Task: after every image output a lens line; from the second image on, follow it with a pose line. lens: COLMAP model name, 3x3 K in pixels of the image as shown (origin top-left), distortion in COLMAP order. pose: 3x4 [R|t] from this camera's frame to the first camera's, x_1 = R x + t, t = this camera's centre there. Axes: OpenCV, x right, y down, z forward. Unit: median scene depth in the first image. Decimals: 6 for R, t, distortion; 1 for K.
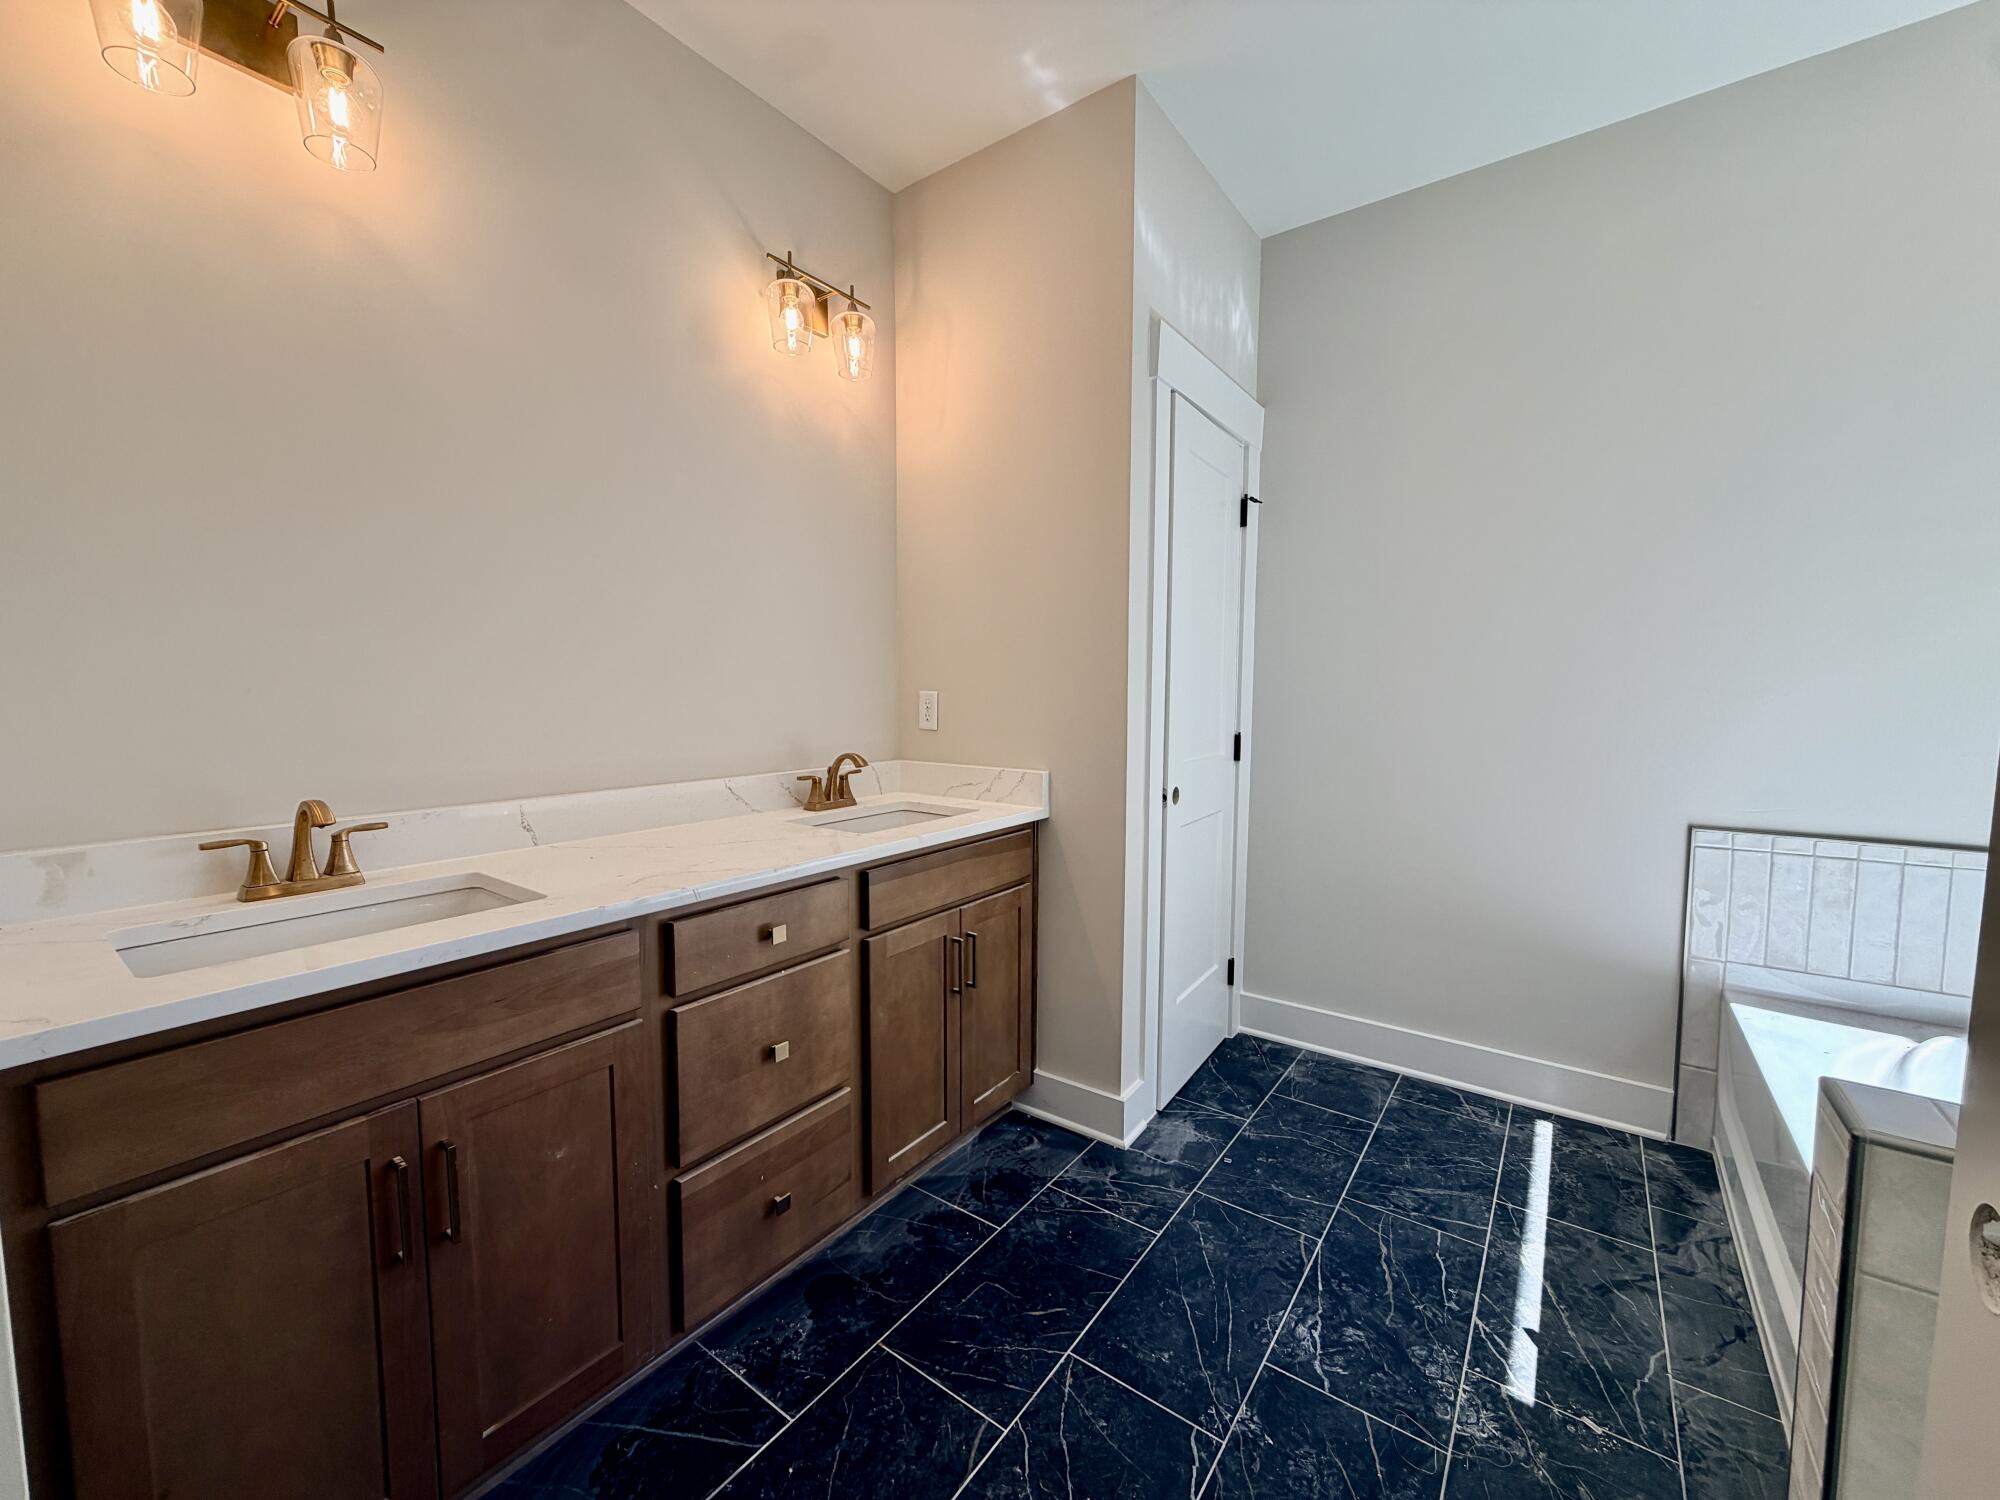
lens RADIAL K [[791.8, 0, 991.1], [0, 791.8, 752.3], [0, 0, 1]] dist [0.002167, -0.000537]
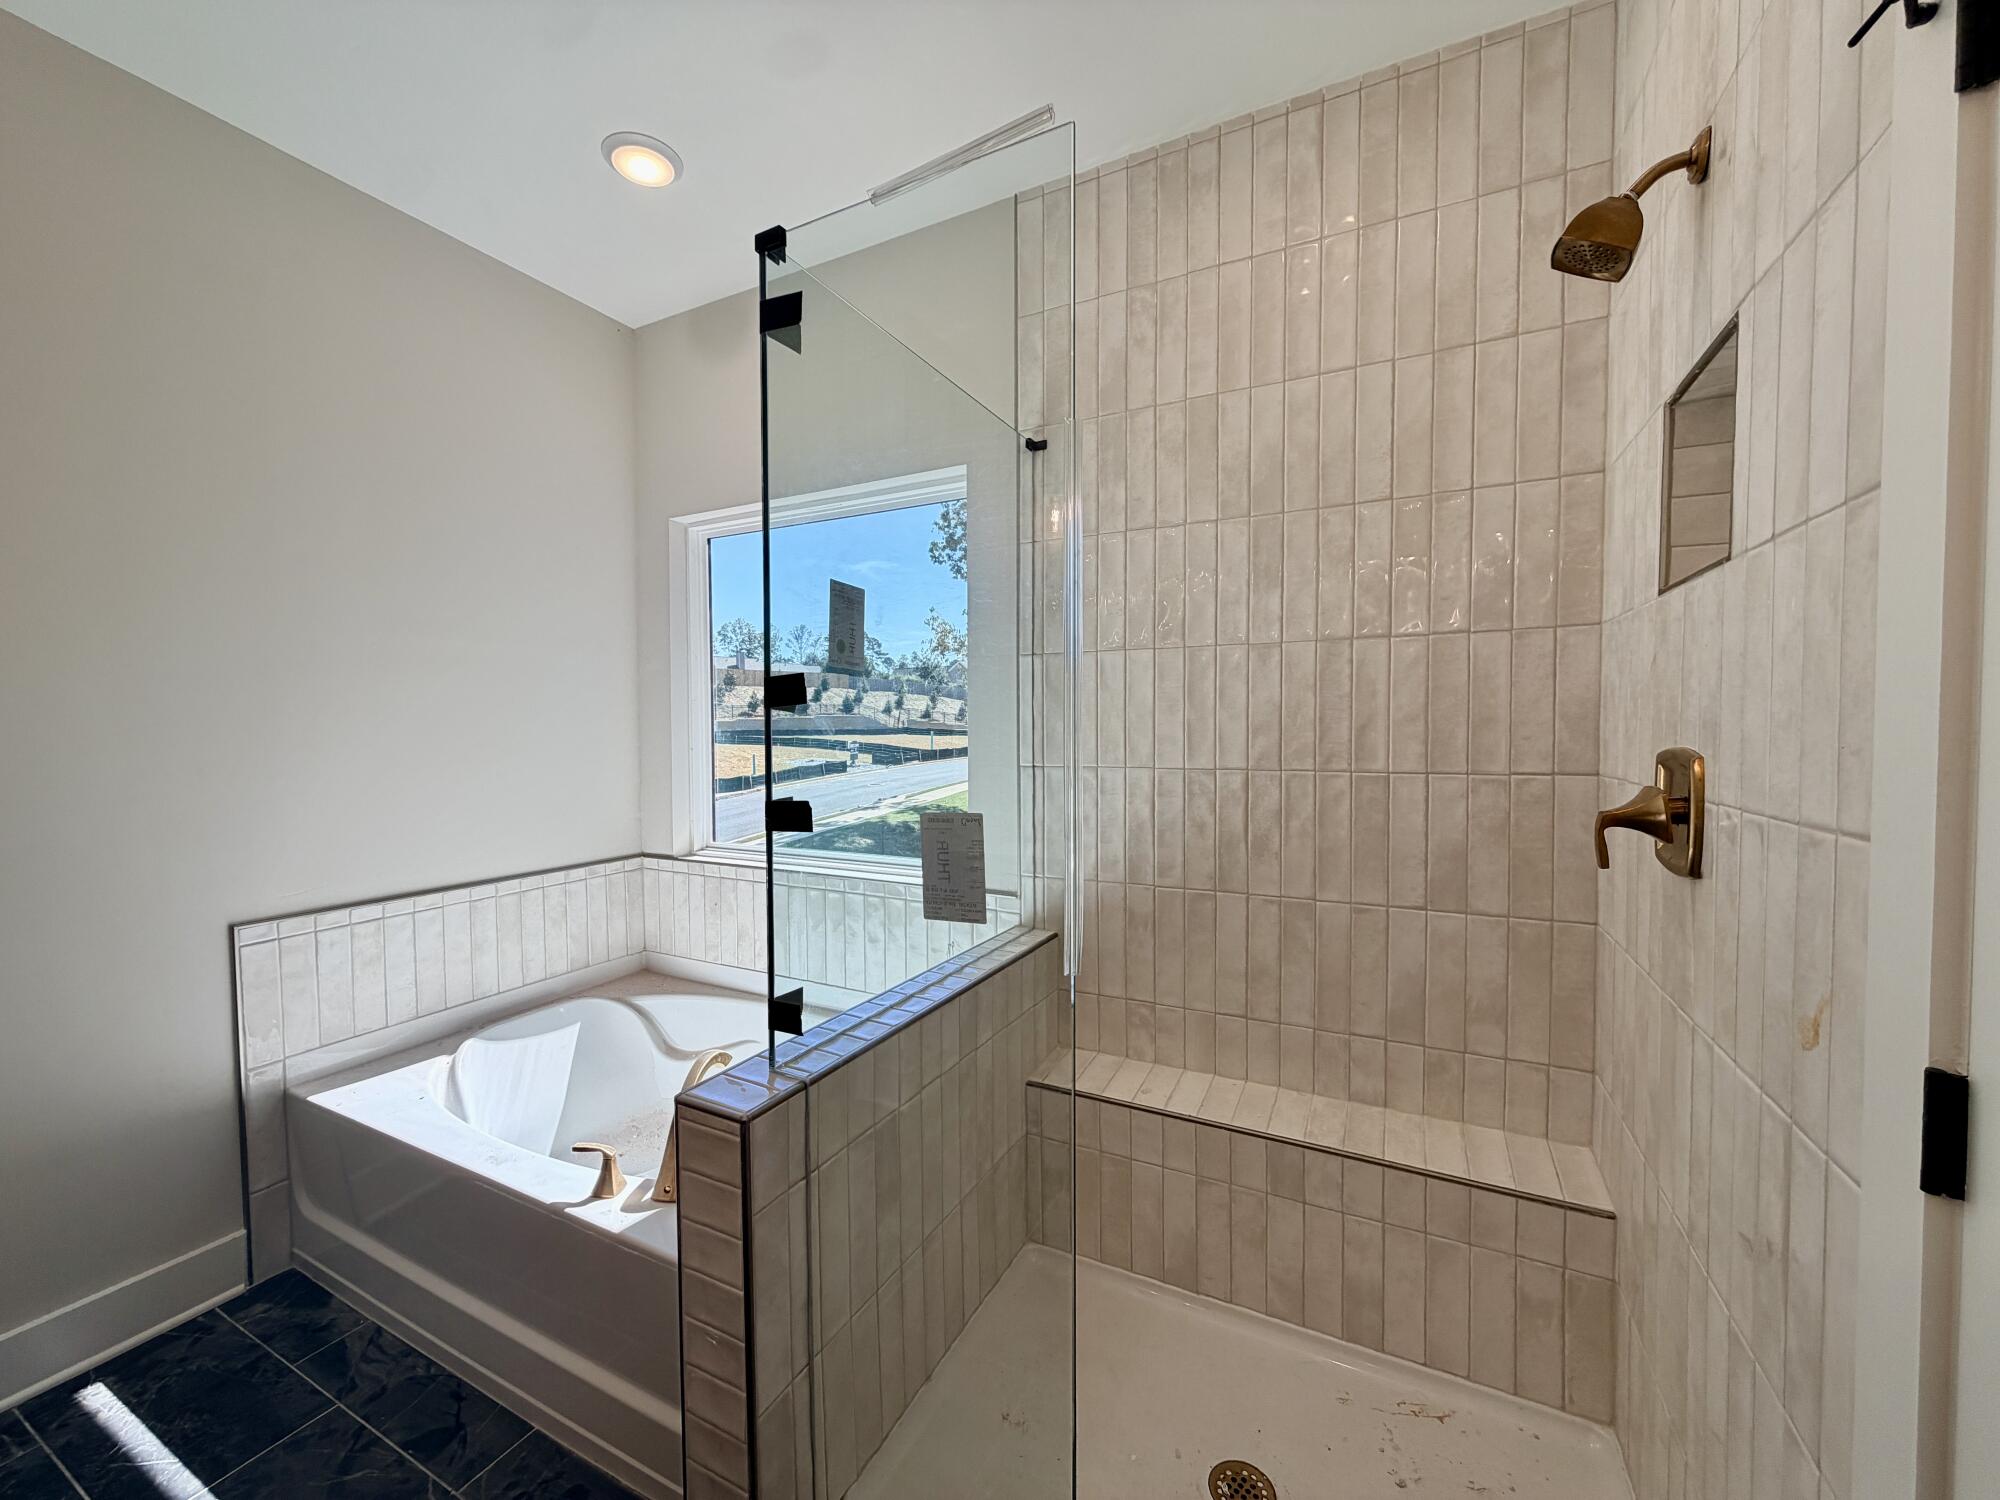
lens RADIAL K [[791.8, 0, 991.1], [0, 791.8, 752.3], [0, 0, 1]] dist [0.002167, -0.000537]
pose [[-0.153164, -0.029688, 0.987755, -0.119479], [0.087890, 0.995178, 0.043540, -0.065715], [-0.984285, 0.093483, -0.149817, 0.297912]]
